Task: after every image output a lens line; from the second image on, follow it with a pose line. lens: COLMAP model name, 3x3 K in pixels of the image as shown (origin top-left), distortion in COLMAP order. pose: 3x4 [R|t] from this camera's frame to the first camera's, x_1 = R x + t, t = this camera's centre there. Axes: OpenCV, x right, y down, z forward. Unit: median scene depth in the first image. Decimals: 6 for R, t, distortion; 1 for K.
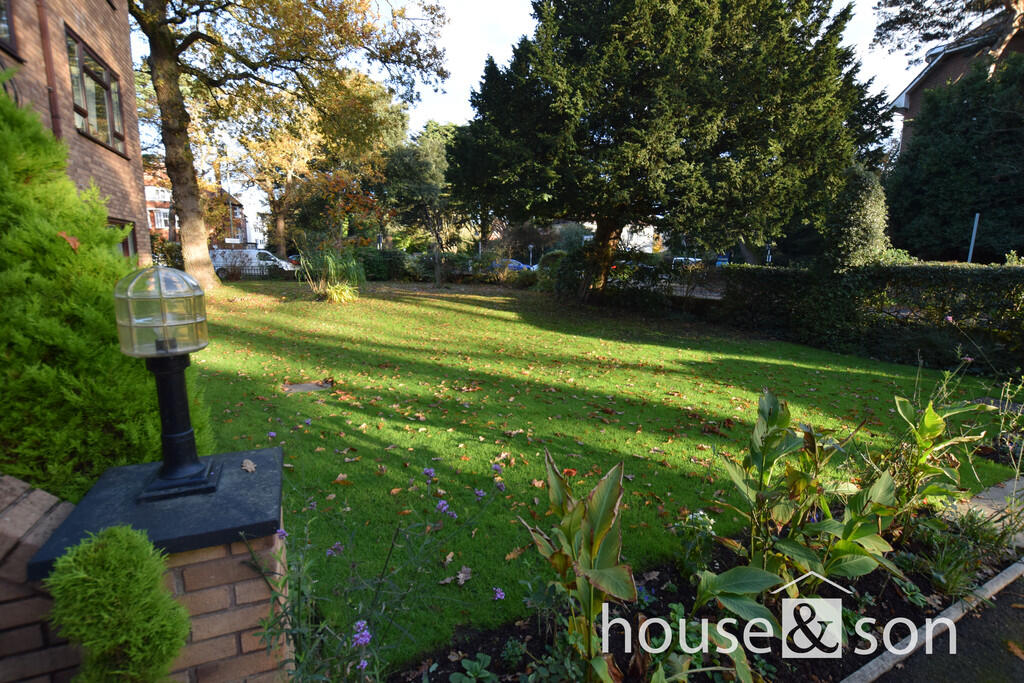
lens RADIAL K [[469.9, 0, 506.3], [0, 469.9, 334.0], [0, 0, 1]] dist [-0.028636, 0.006305]
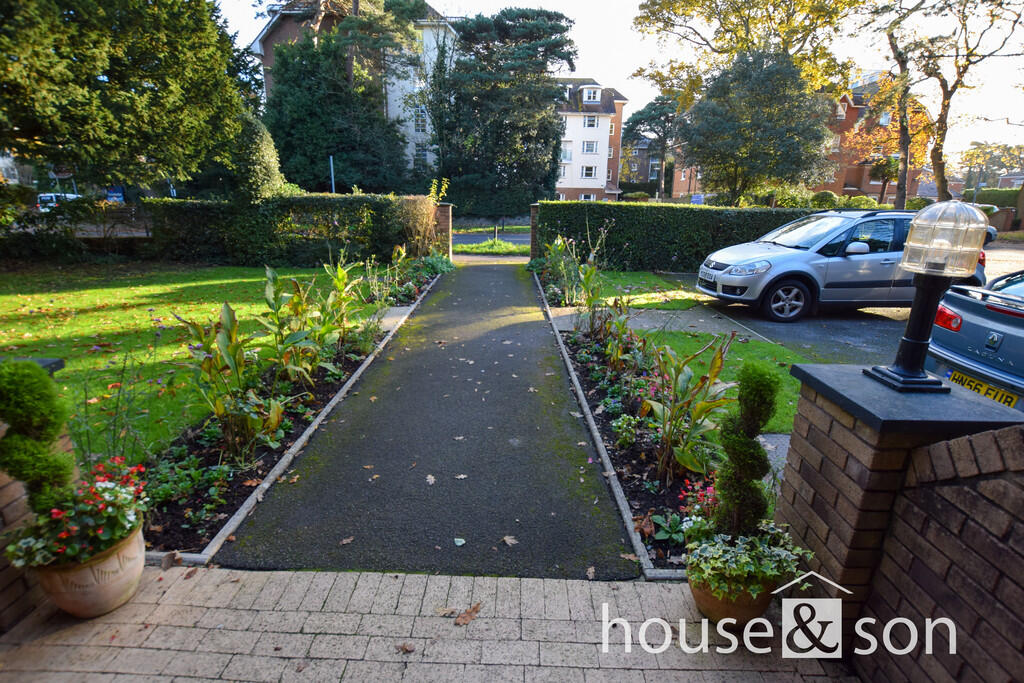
lens RADIAL K [[469.9, 0, 506.3], [0, 469.9, 334.0], [0, 0, 1]] dist [-0.028636, 0.006305]
pose [[0.431148, -0.264748, 0.862566, -0.158547], [0.145161, 0.963883, 0.223288, 0.023799], [-0.890528, 0.028940, 0.454007, -0.151635]]
